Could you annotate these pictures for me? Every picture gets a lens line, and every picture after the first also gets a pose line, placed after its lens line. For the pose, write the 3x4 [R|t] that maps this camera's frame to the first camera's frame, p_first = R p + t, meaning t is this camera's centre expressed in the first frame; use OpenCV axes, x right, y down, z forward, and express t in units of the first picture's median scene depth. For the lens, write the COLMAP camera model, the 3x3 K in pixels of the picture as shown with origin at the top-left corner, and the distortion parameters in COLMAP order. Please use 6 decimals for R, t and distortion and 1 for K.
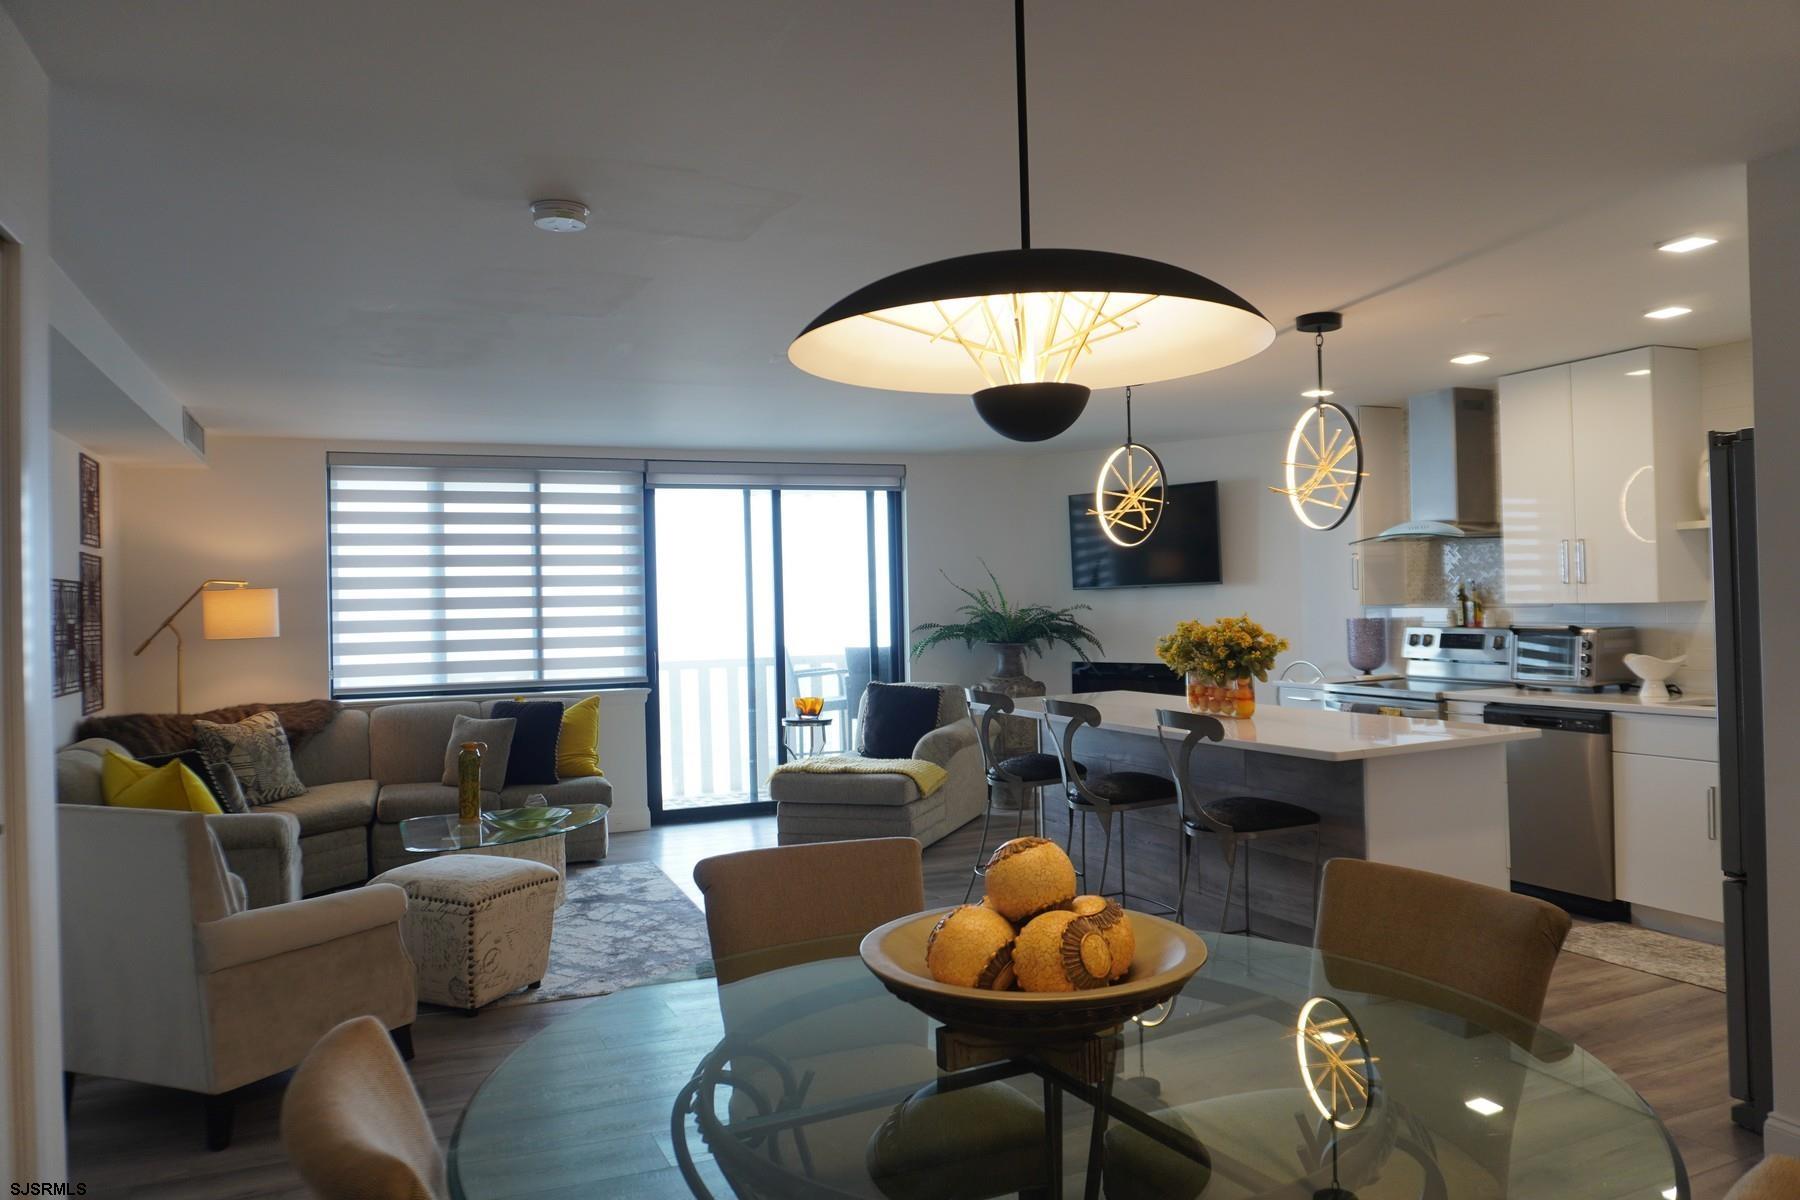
lens RADIAL K [[1243.1, 0, 906.0], [0, 1243.1, 603.6], [0, 0, 1]] dist [-0.033166, 0.006627]
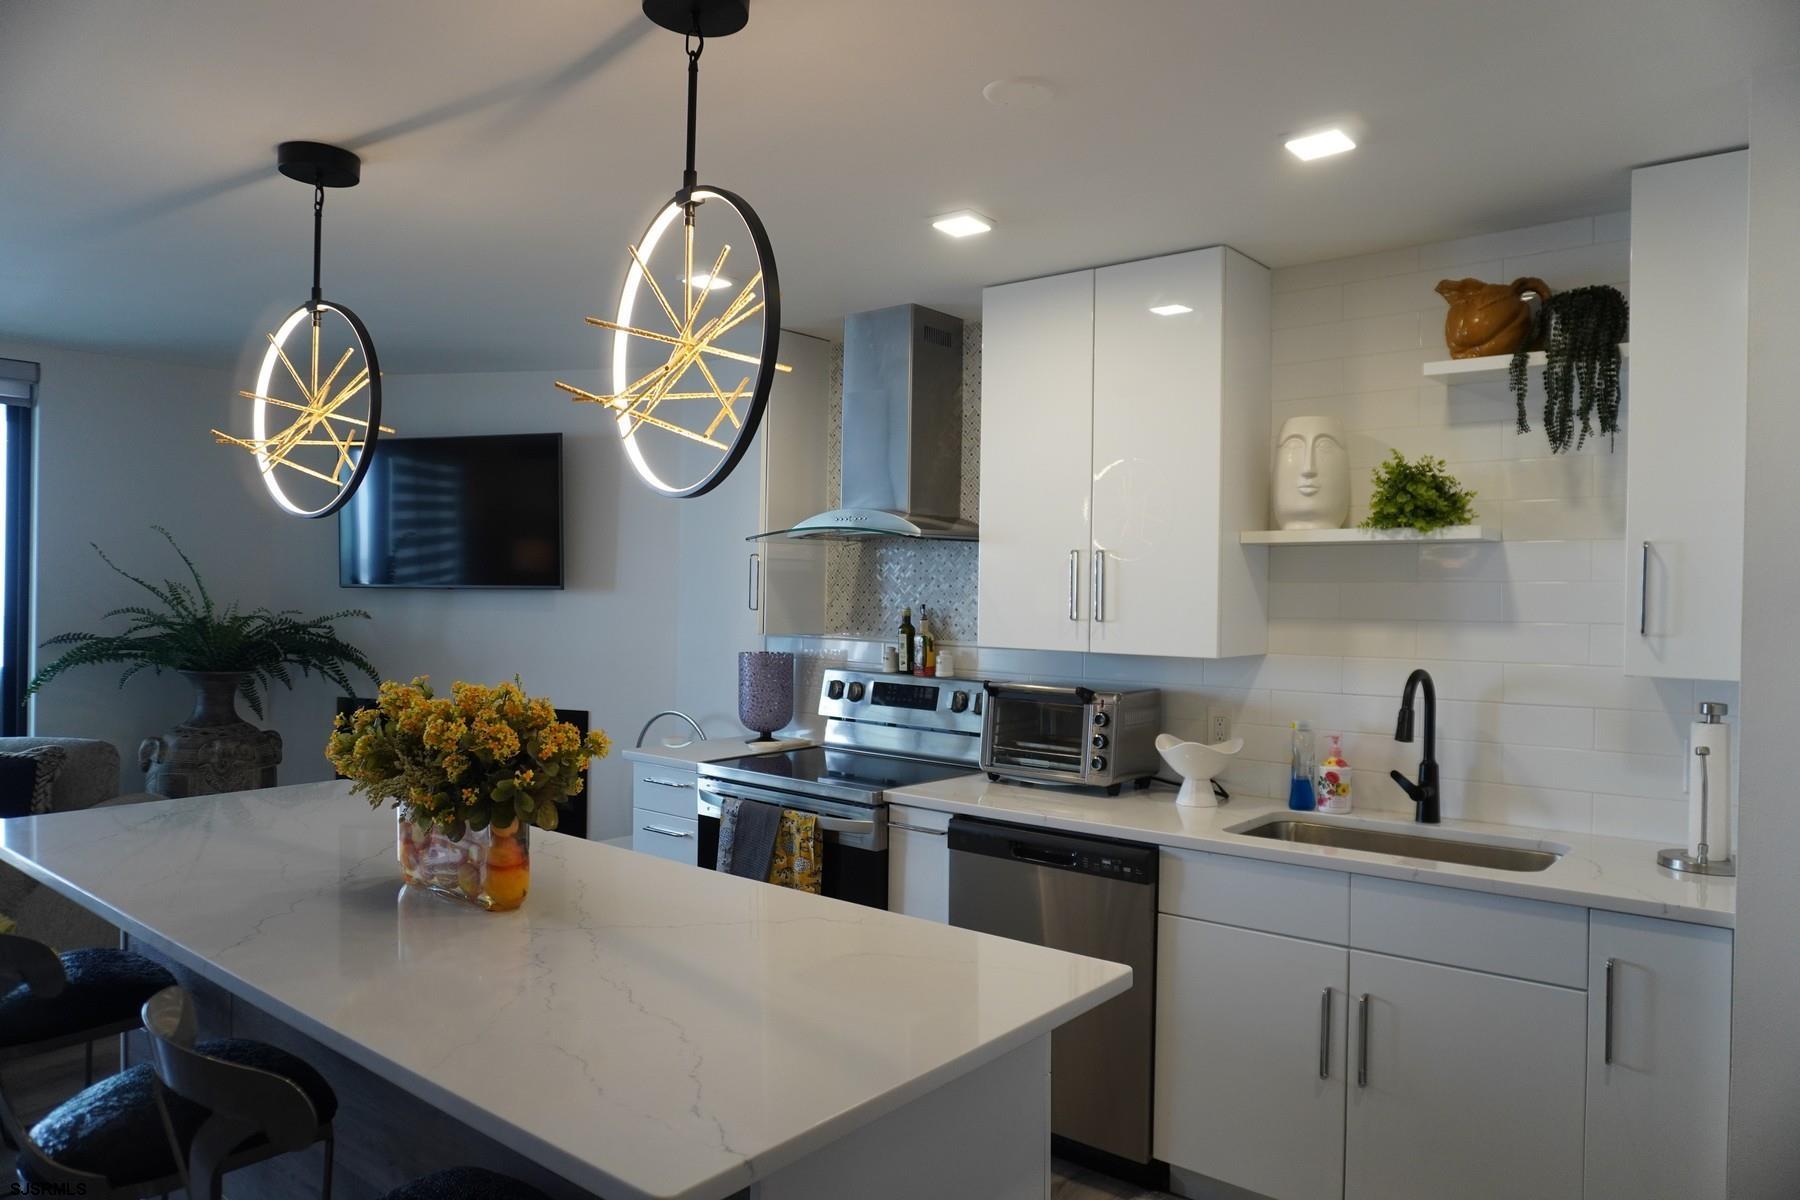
lens RADIAL K [[1204.0, 0, 900.4], [0, 1204.0, 596.0], [0, 0, 1]] dist [-0.048666, 0.031745]
pose [[0.892078, 0.037879, 0.450291, 0.152141], [-0.038695, 0.999224, -0.007397, -0.017393], [-0.450222, -0.010825, 0.892851, 0.415936]]
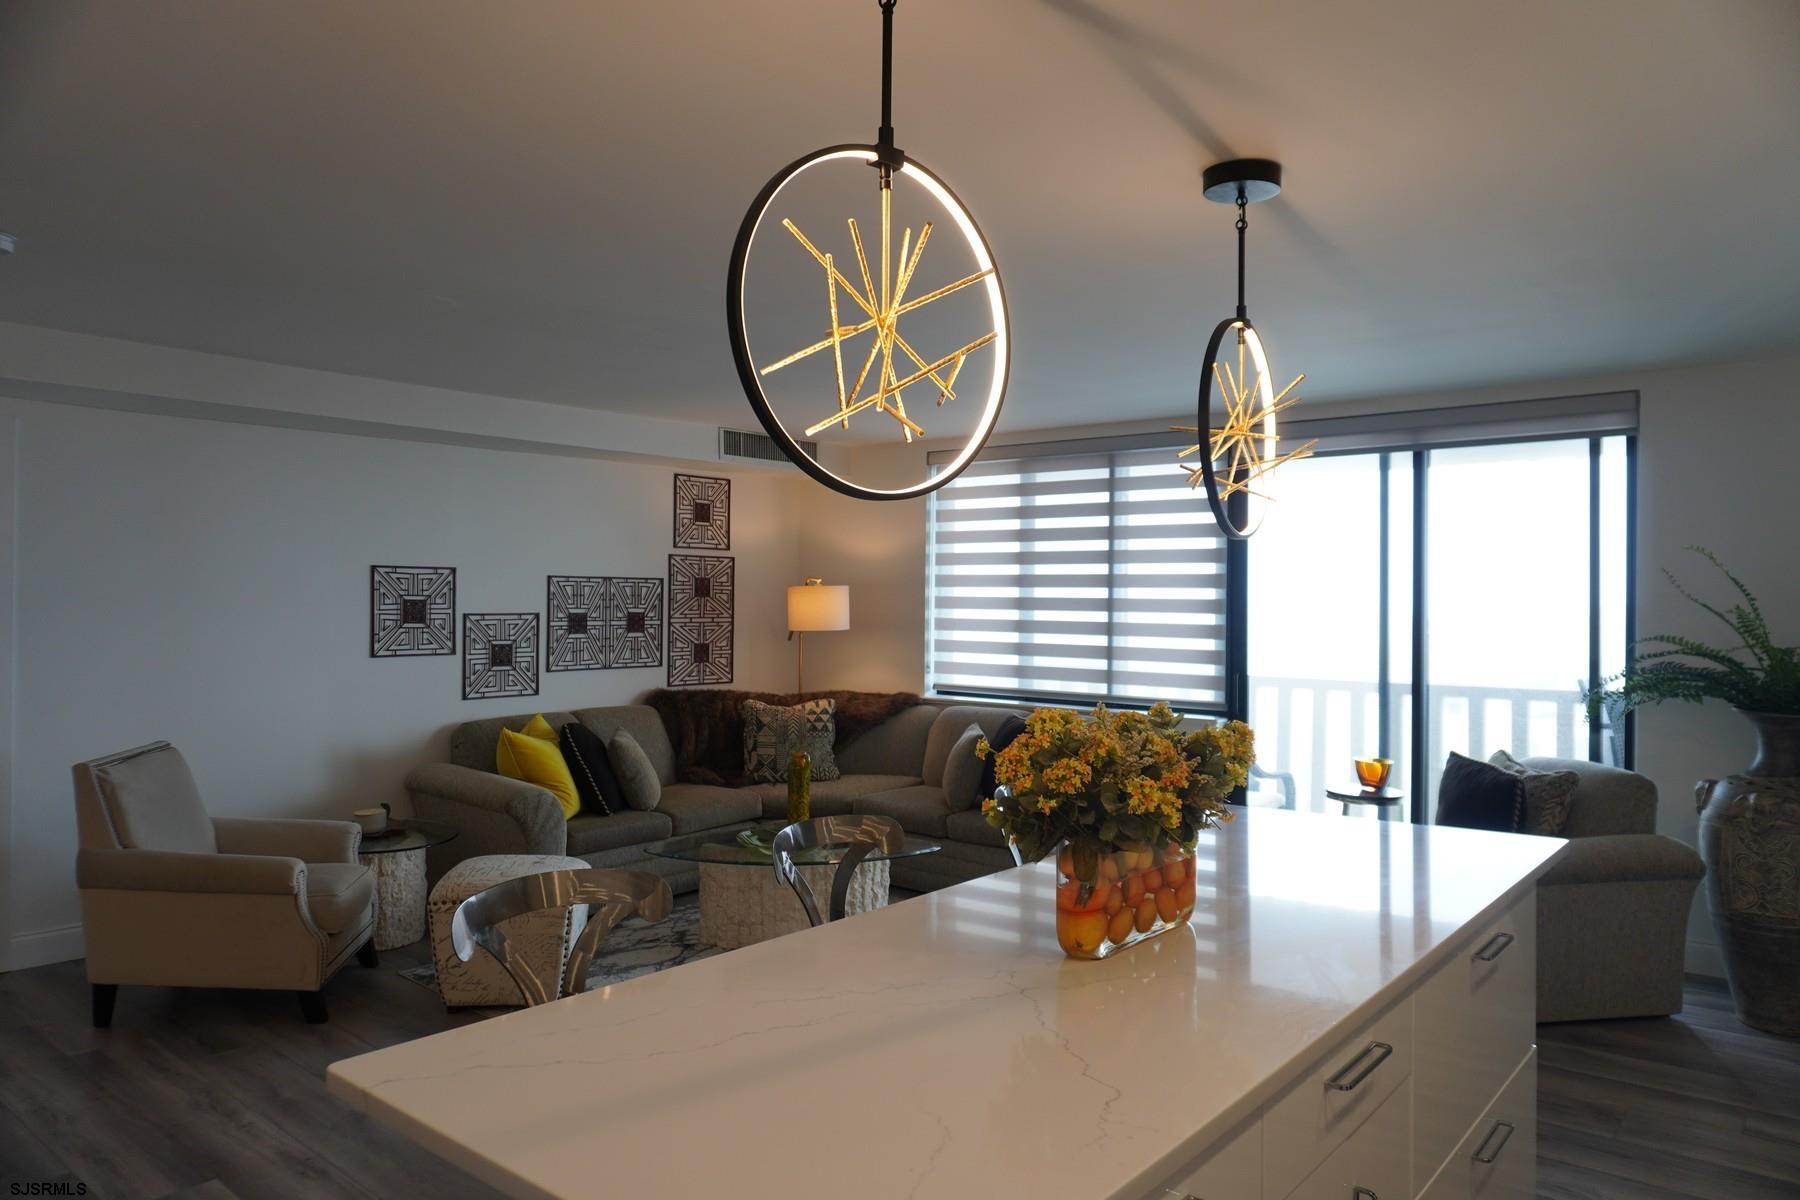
lens RADIAL K [[1204.0, 0, 908.9], [0, 1204.0, 609.5], [0, 0, 1]] dist [-0.048666, 0.031745]
pose [[0.460466, 0.035711, -0.886959, 0.452118], [-0.018937, 0.999358, 0.030405, -0.024614], [0.887476, 0.002795, 0.460846, 0.576339]]
